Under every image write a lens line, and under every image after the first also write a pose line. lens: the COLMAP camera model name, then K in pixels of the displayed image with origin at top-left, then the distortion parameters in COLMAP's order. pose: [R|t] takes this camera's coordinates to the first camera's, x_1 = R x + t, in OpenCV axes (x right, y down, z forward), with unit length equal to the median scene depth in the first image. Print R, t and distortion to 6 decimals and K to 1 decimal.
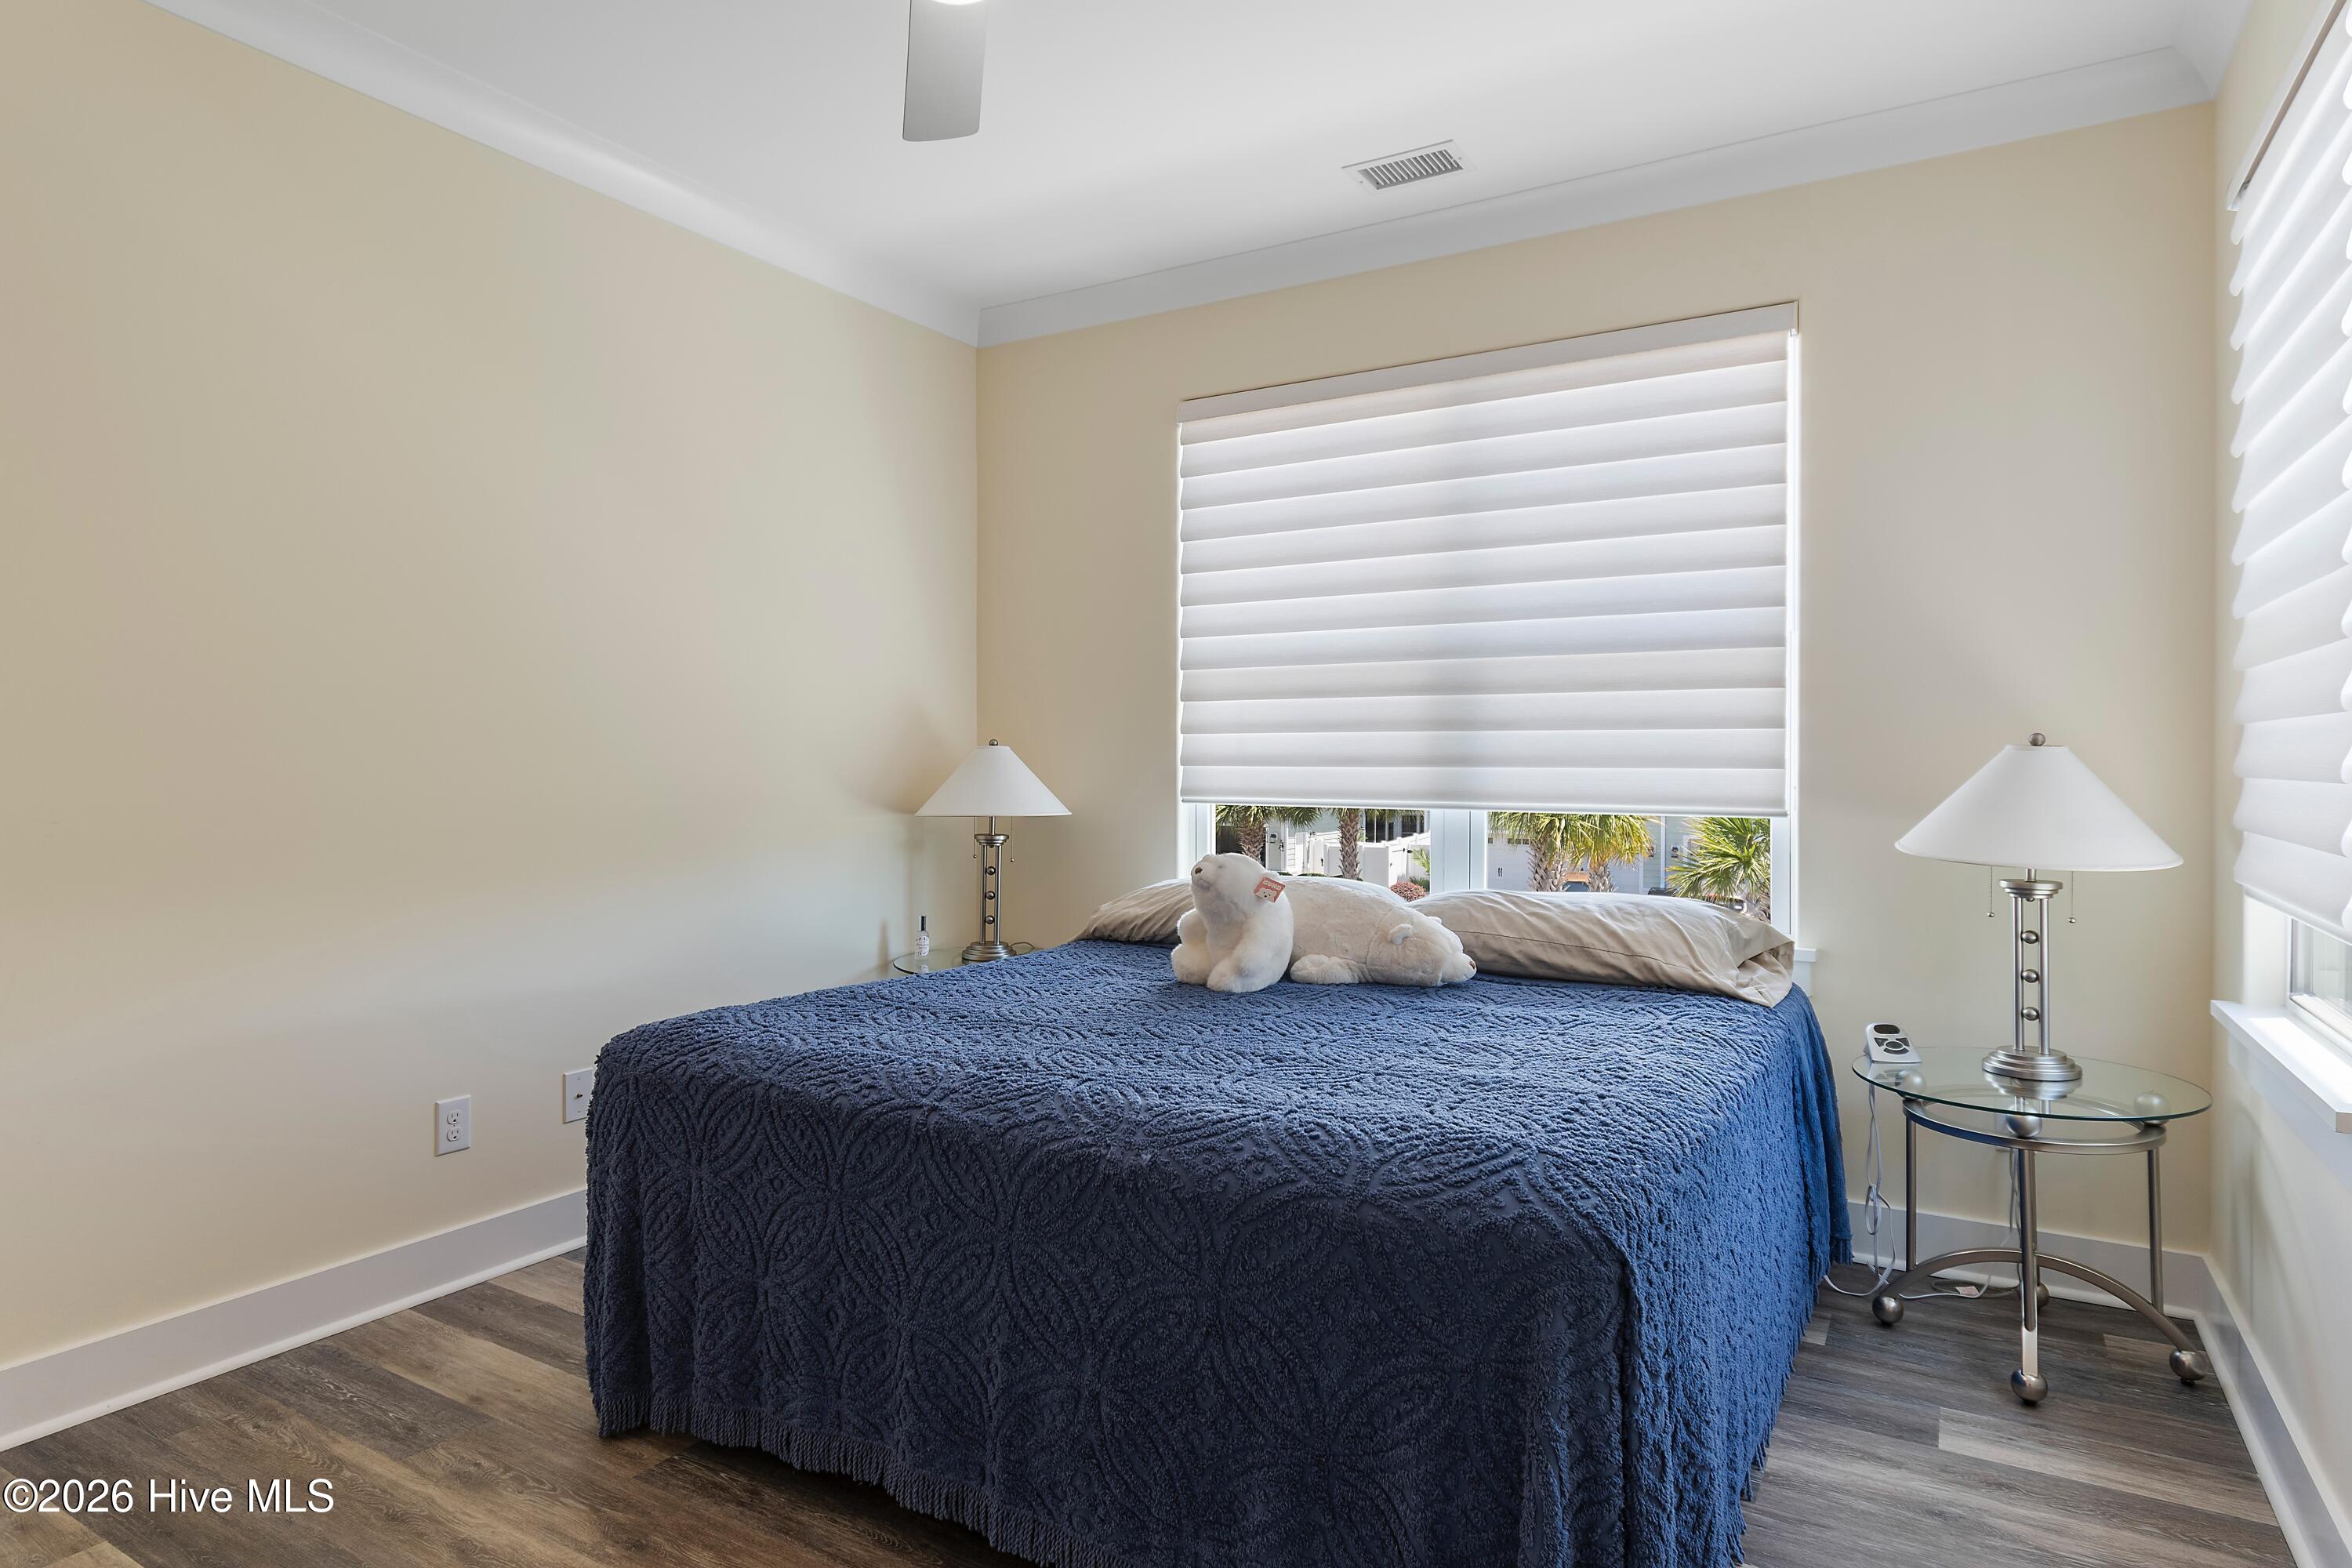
lens RADIAL K [[1284.5, 0, 1168.2], [0, 1284.5, 777.8], [0, 0, 1]] dist [0.001519, -0.001606]
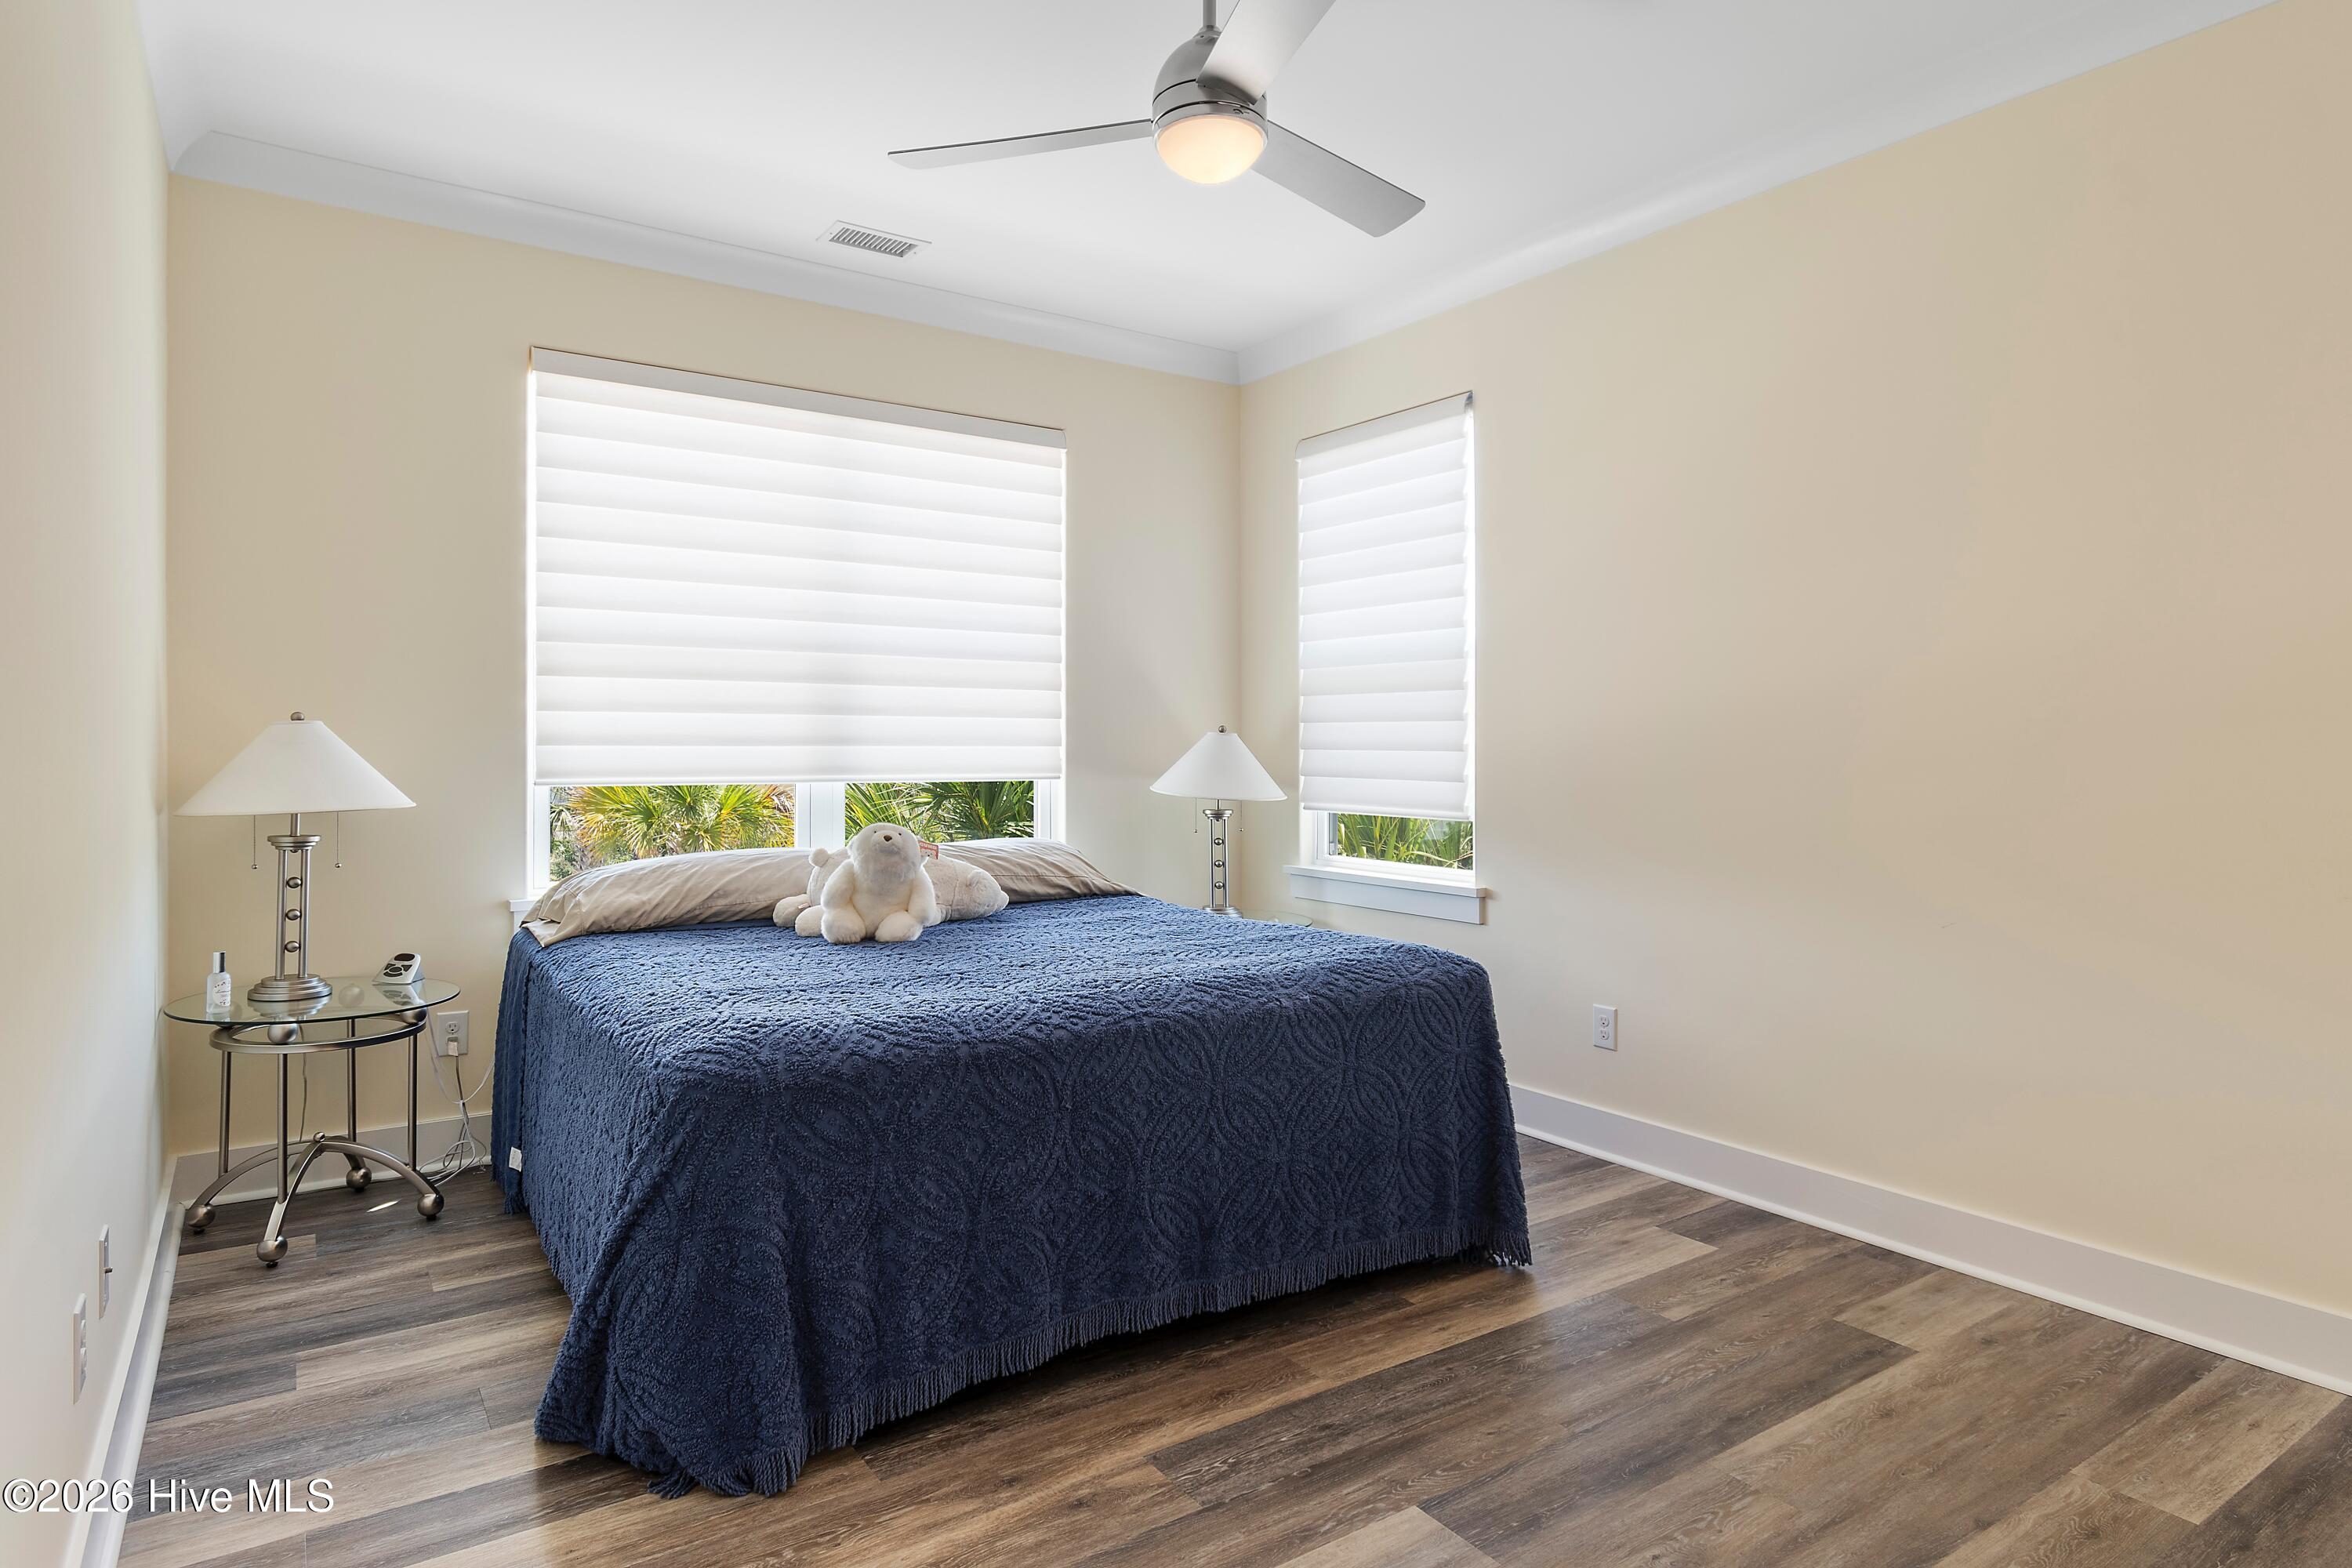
lens RADIAL K [[1303.4, 0, 1159.6], [0, 1303.4, 747.2], [0, 0, 1]] dist [0.004869, -0.010330]
pose [[0.430821, -0.005751, 0.902419, -0.818612], [0.009513, 0.999953, 0.001831, -0.007361], [-0.902387, 0.007796, 0.430855, 0.256202]]
